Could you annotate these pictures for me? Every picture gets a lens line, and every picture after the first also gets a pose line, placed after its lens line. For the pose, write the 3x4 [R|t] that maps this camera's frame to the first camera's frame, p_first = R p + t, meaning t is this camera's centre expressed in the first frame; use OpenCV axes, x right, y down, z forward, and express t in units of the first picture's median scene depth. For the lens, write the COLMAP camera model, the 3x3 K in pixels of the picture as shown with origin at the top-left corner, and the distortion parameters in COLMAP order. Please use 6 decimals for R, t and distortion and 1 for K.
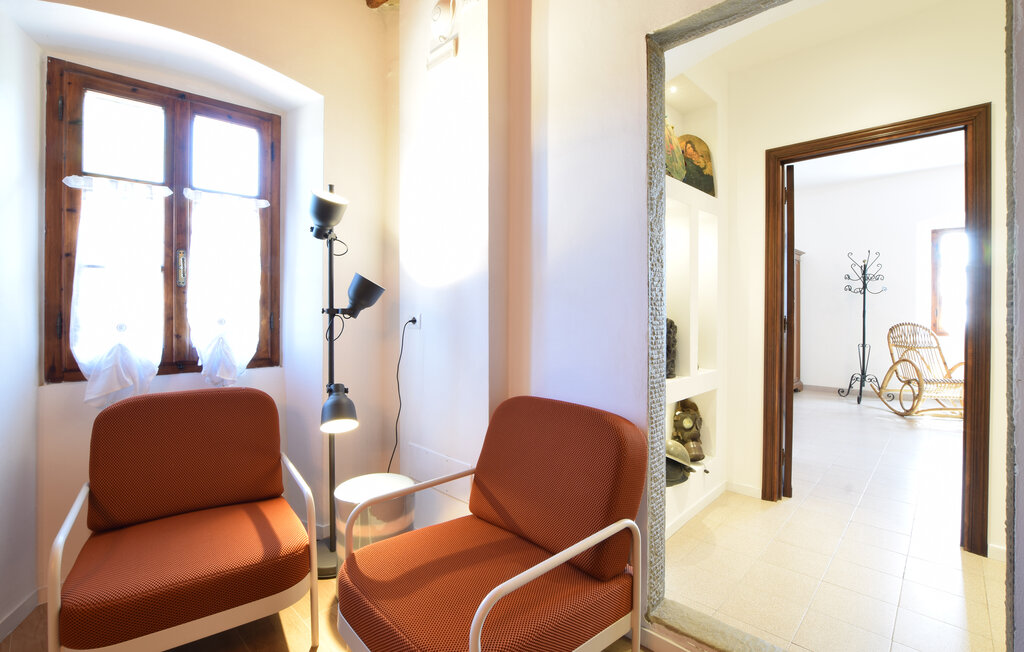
lens RADIAL K [[446.5, 0, 508.9], [0, 446.5, 309.6], [0, 0, 1]] dist [-0.022780, 0.000884]
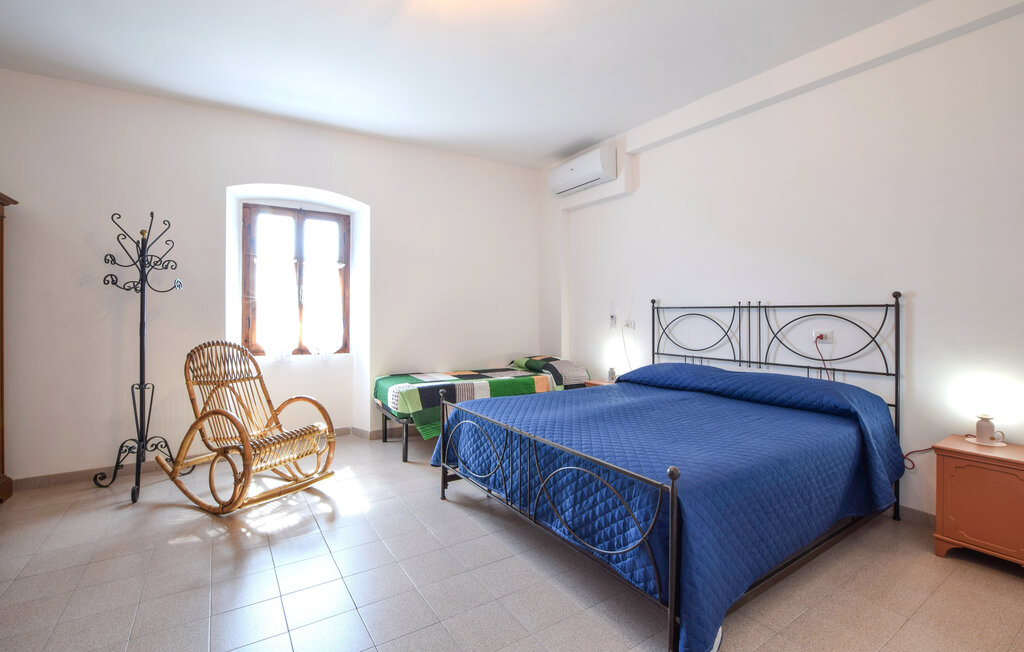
lens RADIAL K [[446.5, 0, 518.4], [0, 446.5, 309.1], [0, 0, 1]] dist [-0.022780, 0.000884]
pose [[0.186651, 0.000264, 0.982426, 0.367288], [0.004057, 0.999991, -0.001039, -0.012228], [-0.982418, 0.004180, 0.186648, 0.449760]]
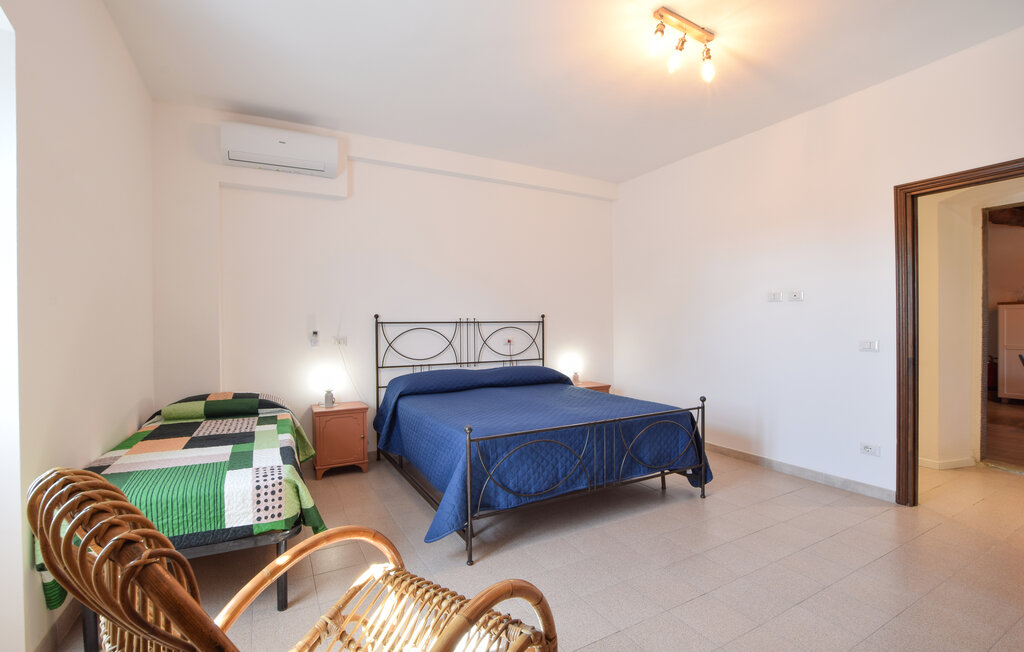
lens RADIAL K [[446.5, 0, 507.6], [0, 446.5, 323.0], [0, 0, 1]] dist [-0.022780, 0.000884]
pose [[-0.955657, 0.000437, 0.294481, 0.743548], [0.001378, 0.999995, 0.002987, -0.015746], [-0.294478, 0.003261, -0.955653, 1.077482]]
